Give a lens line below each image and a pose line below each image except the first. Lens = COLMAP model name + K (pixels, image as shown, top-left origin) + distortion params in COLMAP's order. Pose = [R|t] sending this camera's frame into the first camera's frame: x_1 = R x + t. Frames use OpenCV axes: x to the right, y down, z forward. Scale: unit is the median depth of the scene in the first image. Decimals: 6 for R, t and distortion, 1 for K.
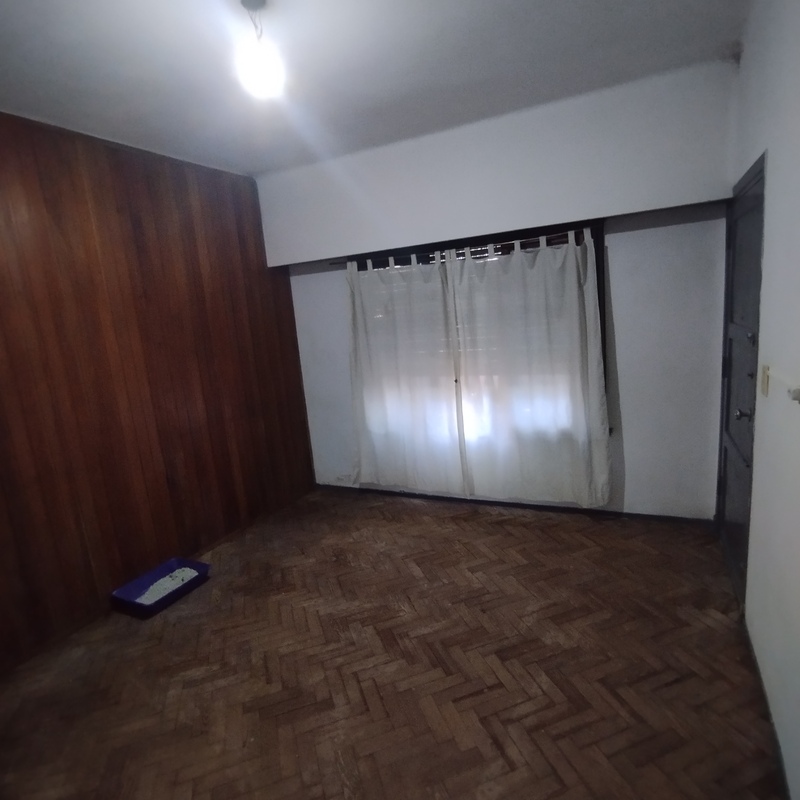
lens RADIAL K [[481.7, 0, 405.0], [0, 481.7, 399.7], [0, 0, 1]] dist [-0.008381, 0.003597]
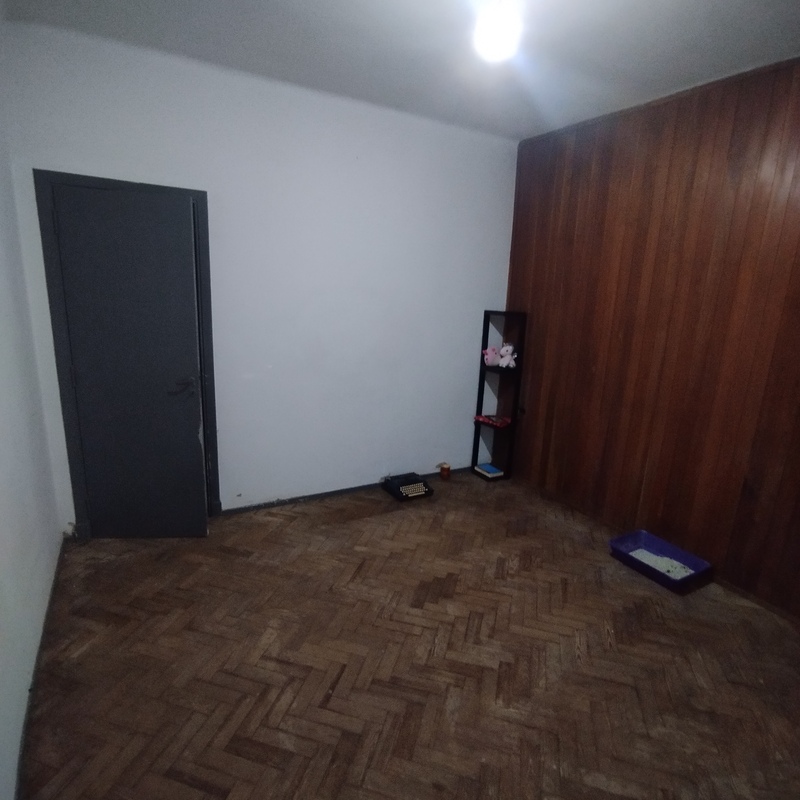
lens RADIAL K [[481.7, 0, 405.1], [0, 481.7, 399.3], [0, 0, 1]] dist [-0.008381, 0.003597]
pose [[-0.554409, 0.252092, -0.793146, 0.653603], [-0.144829, 0.909255, 0.390231, -0.294356], [0.819546, 0.331218, -0.467589, 1.294699]]
